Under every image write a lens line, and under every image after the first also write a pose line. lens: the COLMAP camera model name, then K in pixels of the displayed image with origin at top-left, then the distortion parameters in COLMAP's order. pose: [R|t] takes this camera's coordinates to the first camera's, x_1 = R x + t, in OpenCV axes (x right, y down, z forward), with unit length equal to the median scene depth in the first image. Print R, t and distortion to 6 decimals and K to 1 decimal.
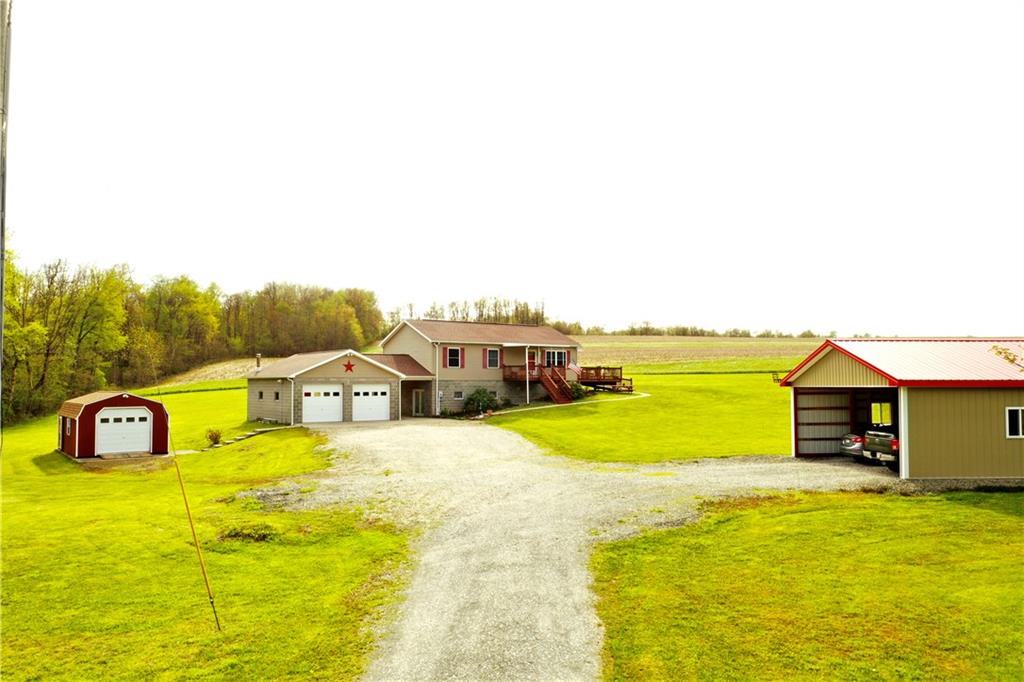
lens RADIAL K [[795.8, 0, 512.0], [0, 795.8, 341.0], [0, 0, 1]] dist [-0.009190, -0.010602]
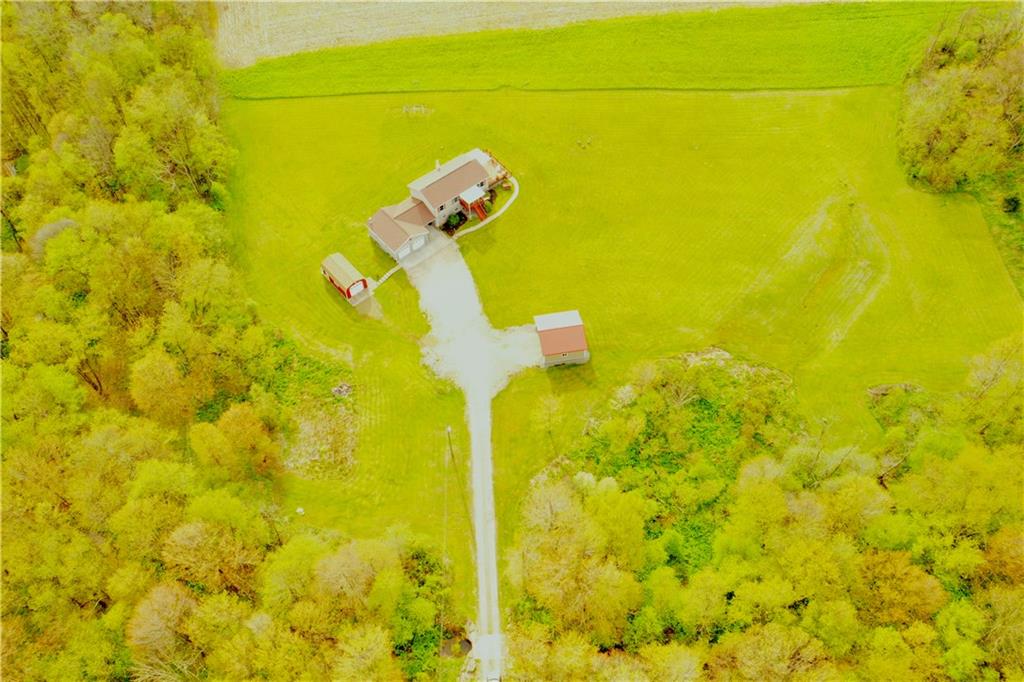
lens RADIAL K [[795.8, 0, 512.0], [0, 795.8, 341.0], [0, 0, 1]] dist [-0.009190, -0.010602]
pose [[0.995206, -0.082959, 0.051796, -0.015330], [-0.000120, 0.528568, 0.848891, -2.031110], [-0.097801, -0.844828, 0.526024, -0.801671]]
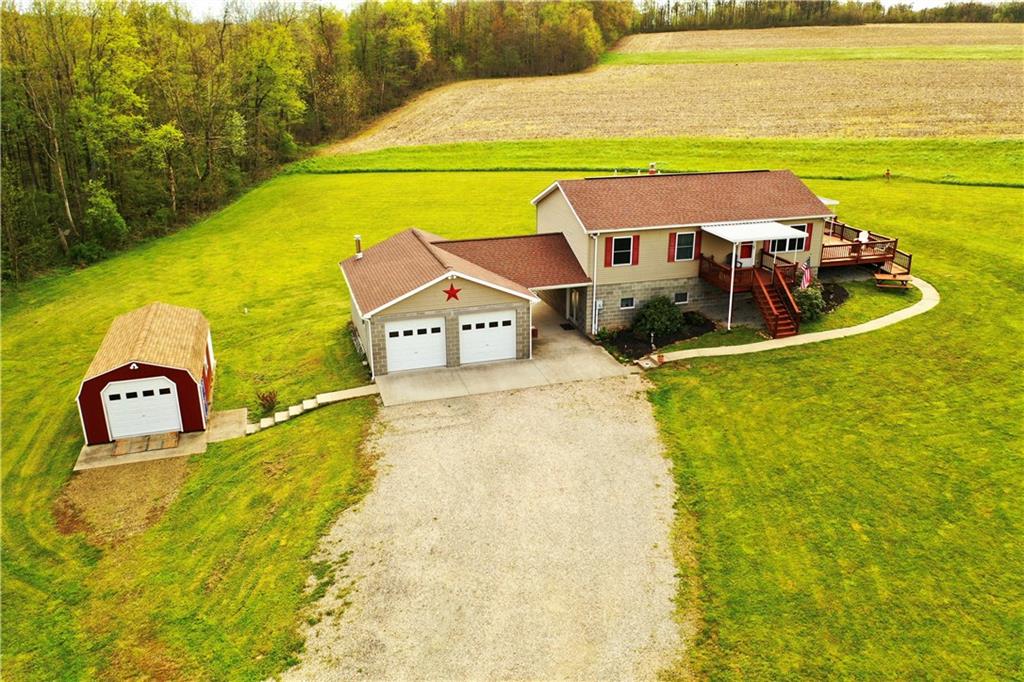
lens RADIAL K [[795.8, 0, 512.0], [0, 795.8, 341.0], [0, 0, 1]] dist [-0.009190, -0.010602]
pose [[0.948686, 0.105244, -0.298191, 0.048576], [0.019243, 0.922028, 0.386645, -0.175333], [0.315632, -0.372543, 0.872690, 0.360537]]
